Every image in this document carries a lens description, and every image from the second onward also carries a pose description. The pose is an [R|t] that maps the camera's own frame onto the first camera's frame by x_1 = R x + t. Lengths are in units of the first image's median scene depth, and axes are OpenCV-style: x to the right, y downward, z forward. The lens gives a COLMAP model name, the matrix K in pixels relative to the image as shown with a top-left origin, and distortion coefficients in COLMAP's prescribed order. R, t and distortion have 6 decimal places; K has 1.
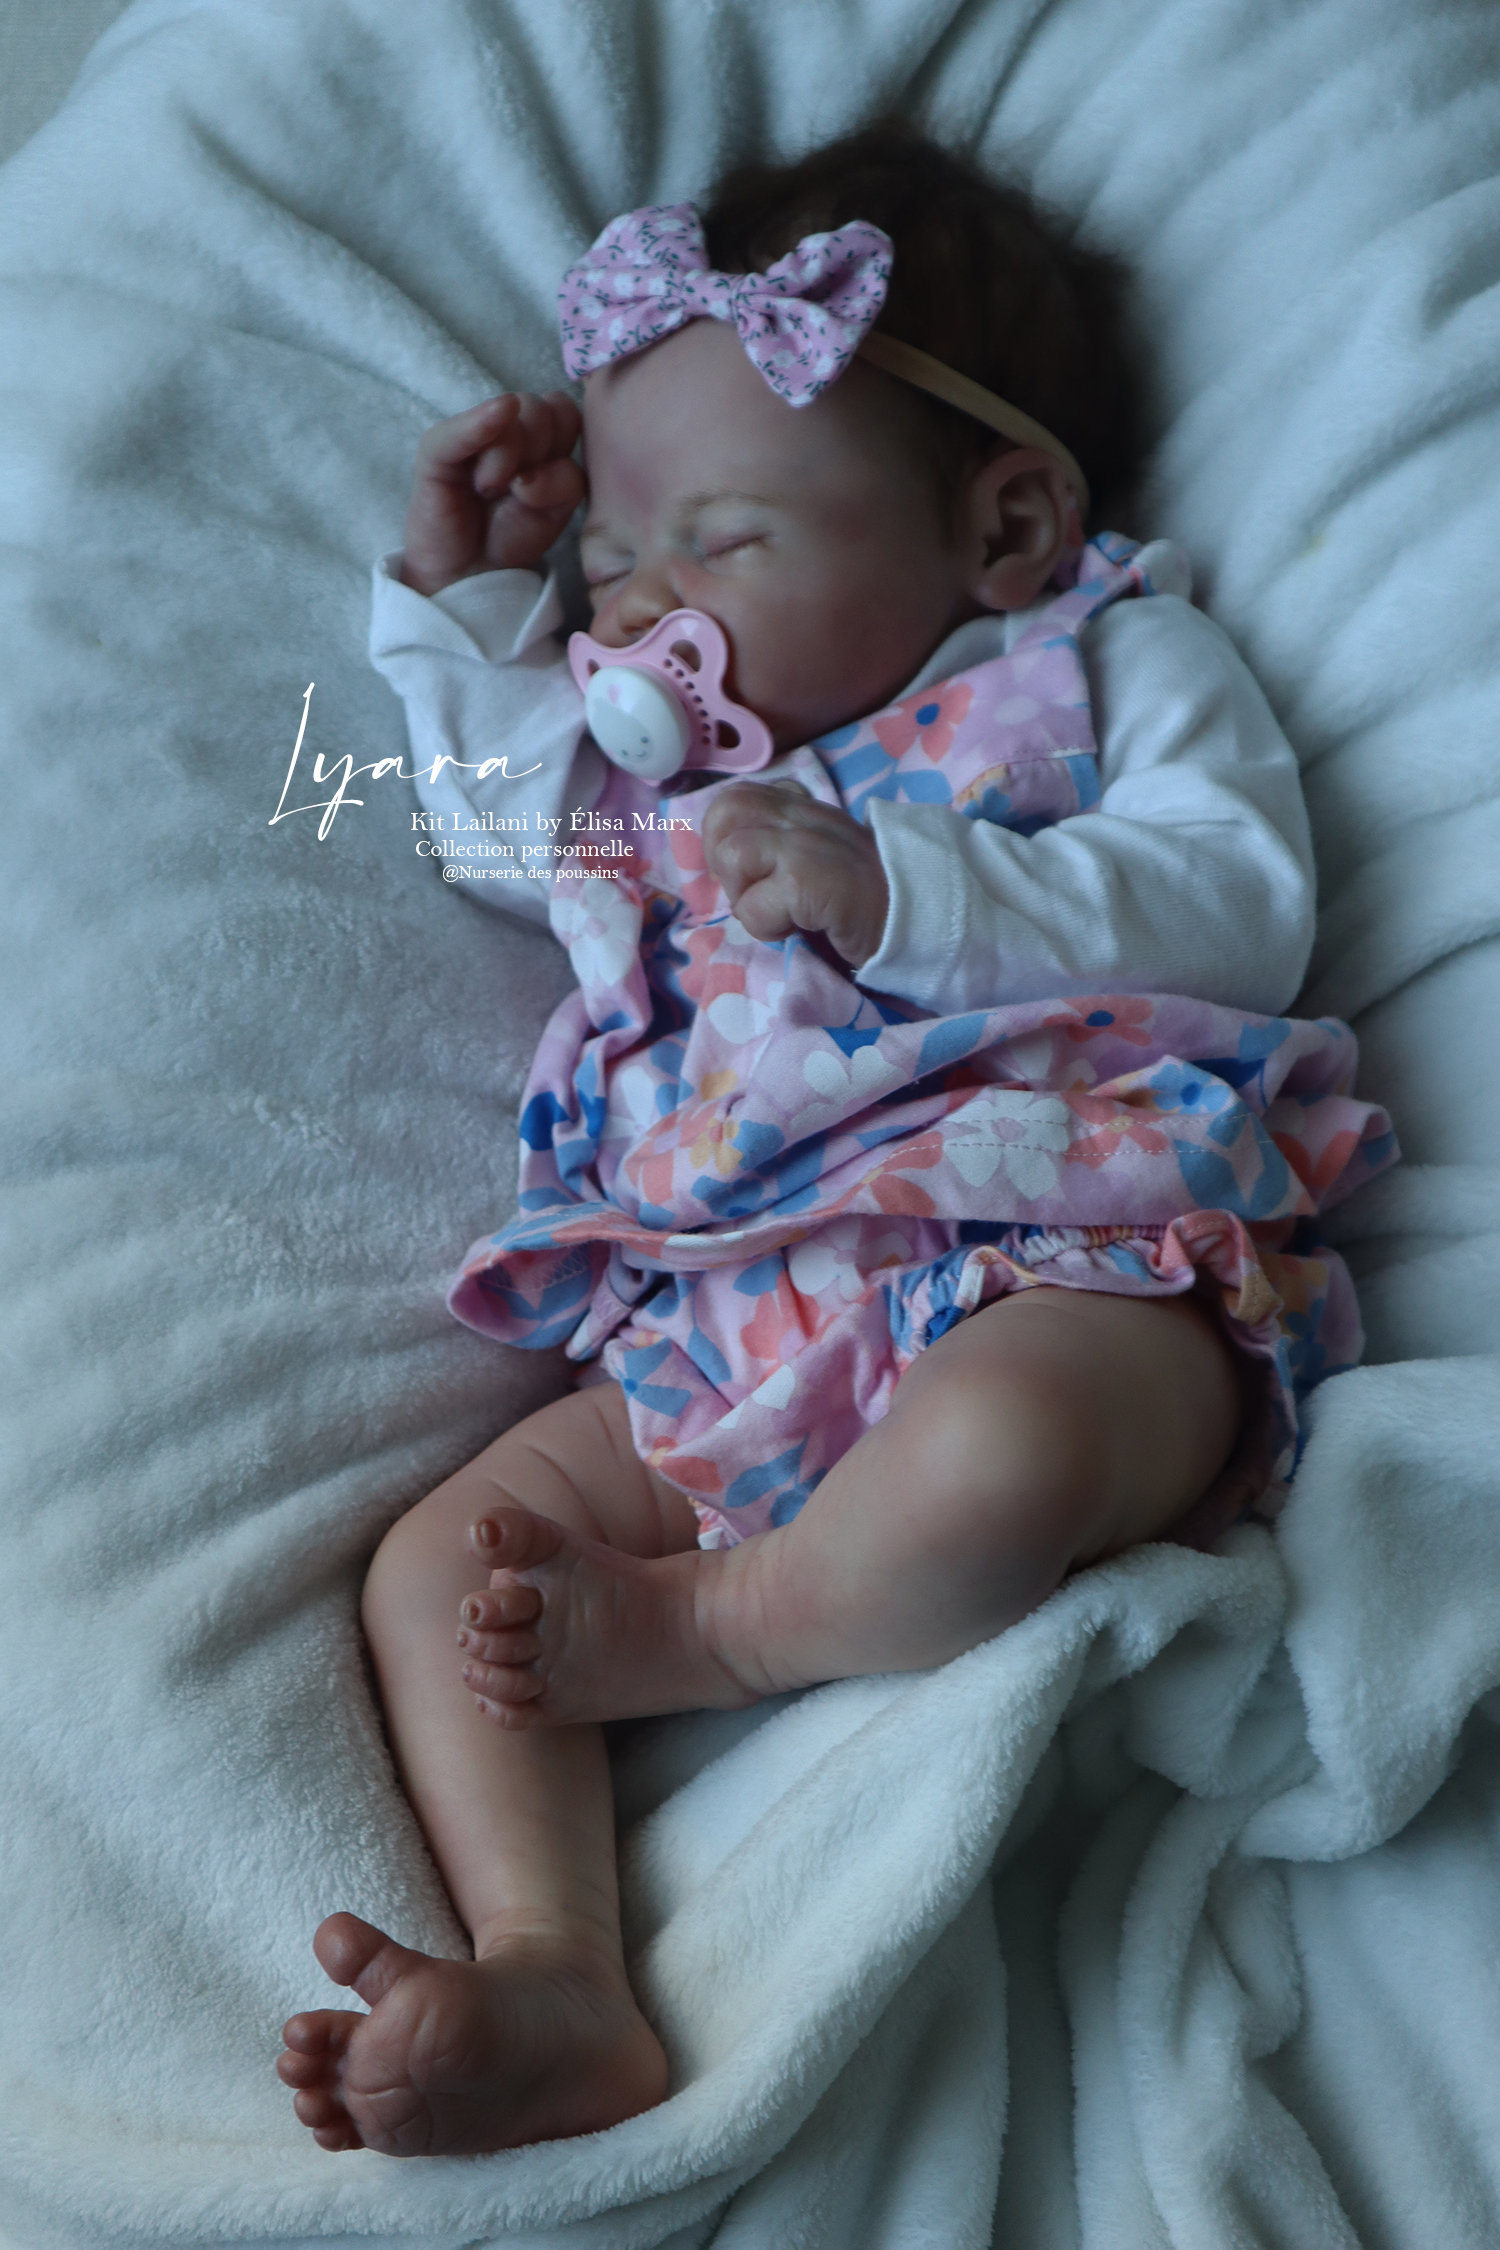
lens RADIAL K [[2729.8, 0, 750.0], [0, 2729.8, 1125.0], [0, 0, 1]] dist [0.013567, 0.012212]
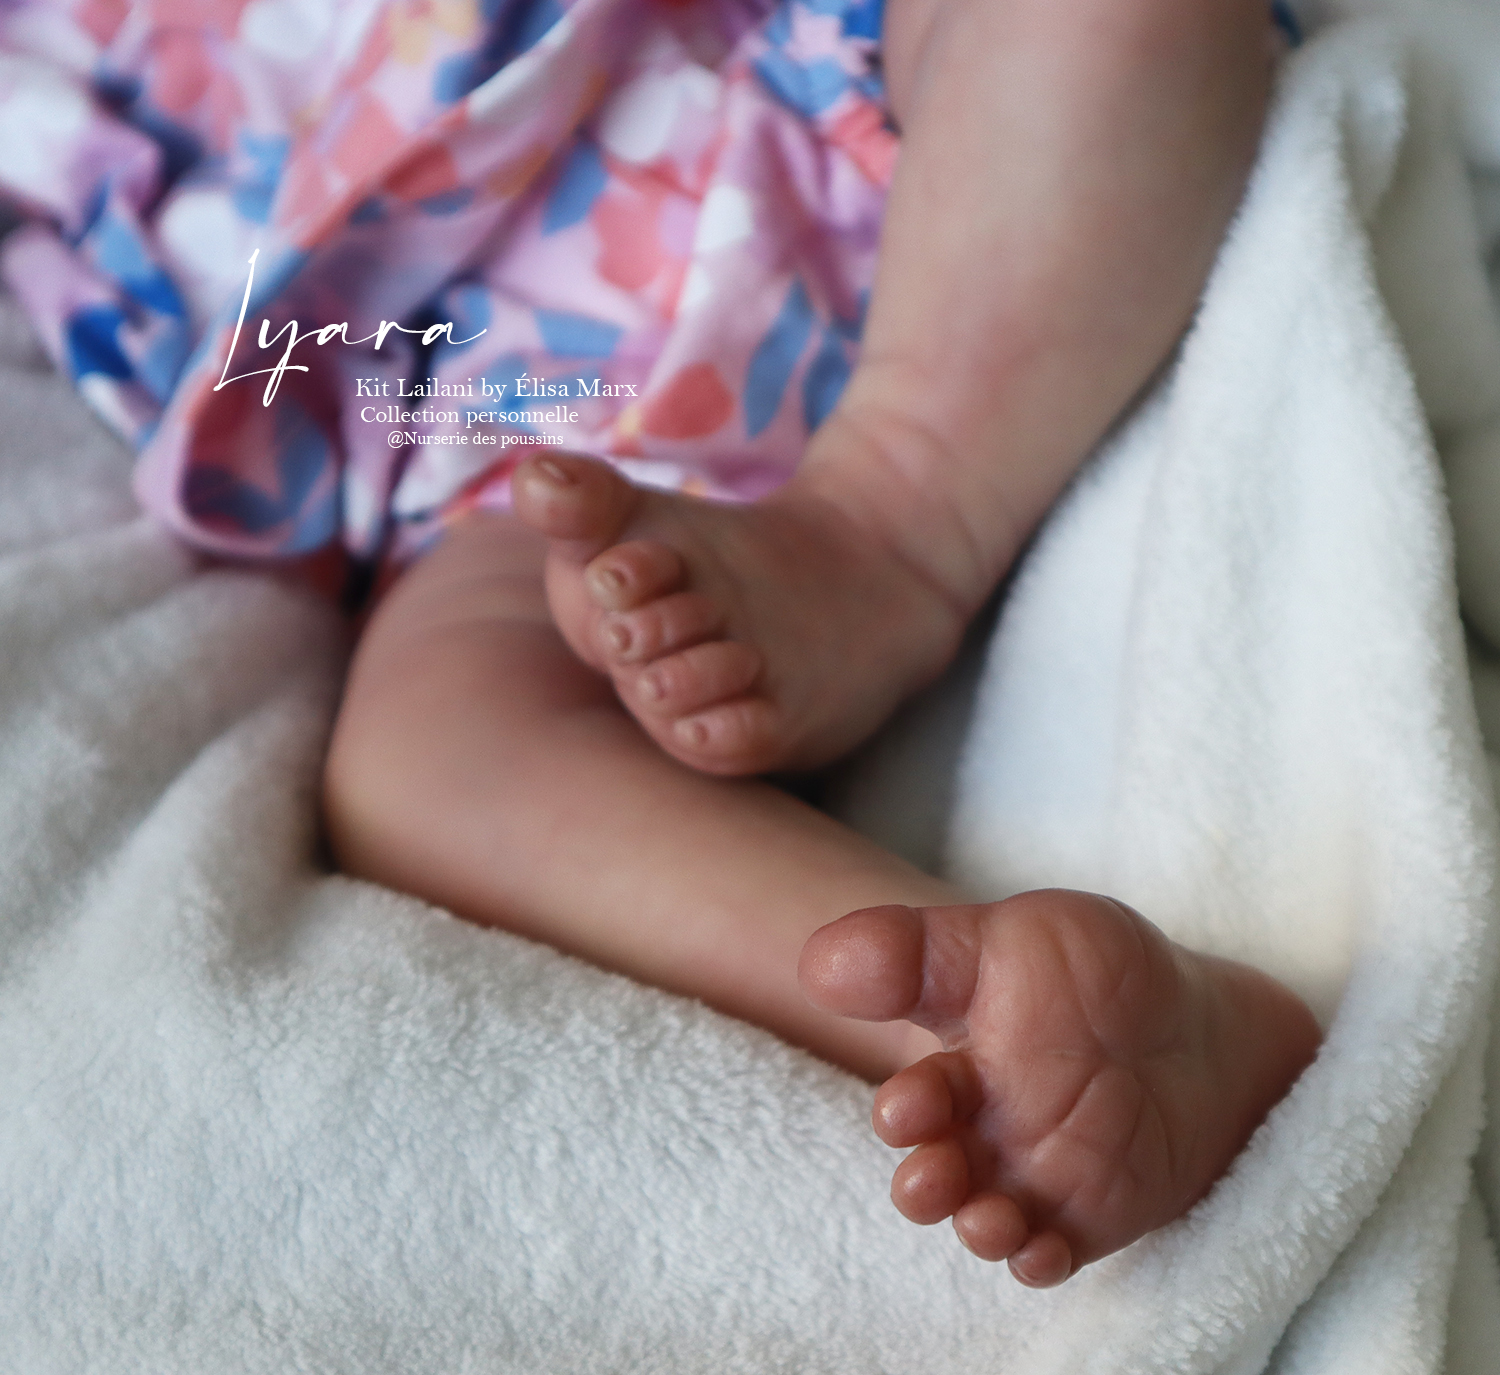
lens RADIAL K [[2823.4, 0, 851.4], [0, 2823.4, 687.7], [0, 0, 1]] dist [-0.005295, 0.151189]
pose [[0.724846, -0.456919, 0.515581, -0.371107], [0.589264, 0.798916, -0.120419, 0.283370], [-0.356884, 0.391099, 0.848337, 0.423871]]
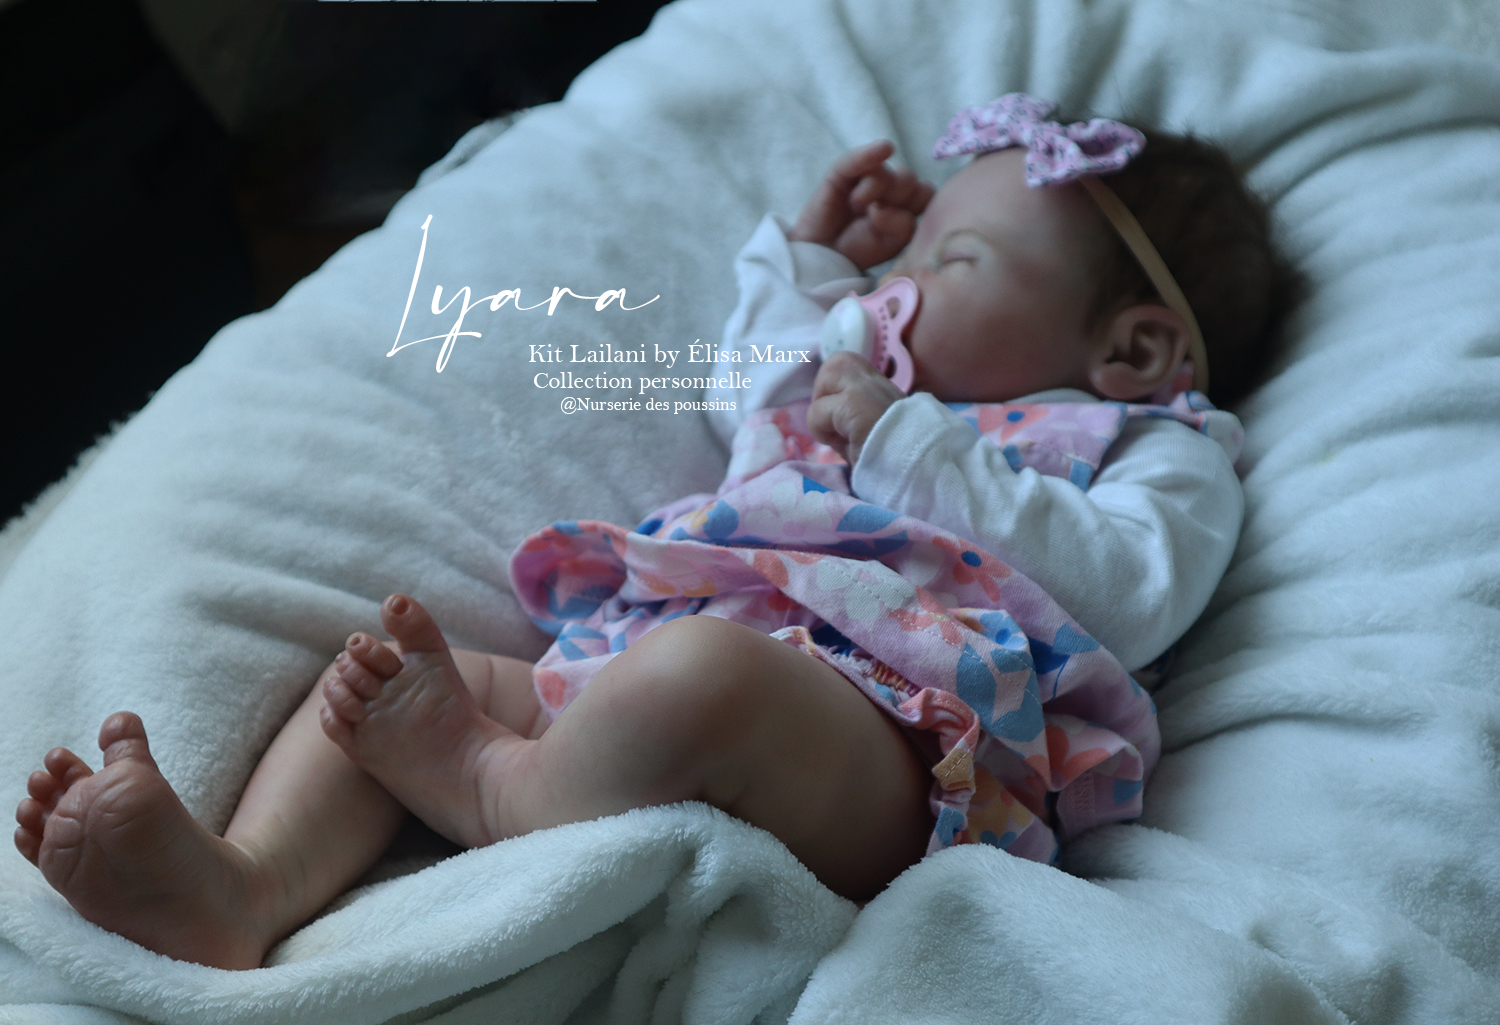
lens RADIAL K [[1864.2, 0, 750.0], [0, 1864.2, 512.5], [0, 0, 1]] dist [0.010337, 0.044574]
pose [[0.810735, 0.452682, -0.371198, 0.367042], [-0.561859, 0.779746, -0.276245, 0.259394], [0.164389, 0.432522, 0.886511, 0.134269]]
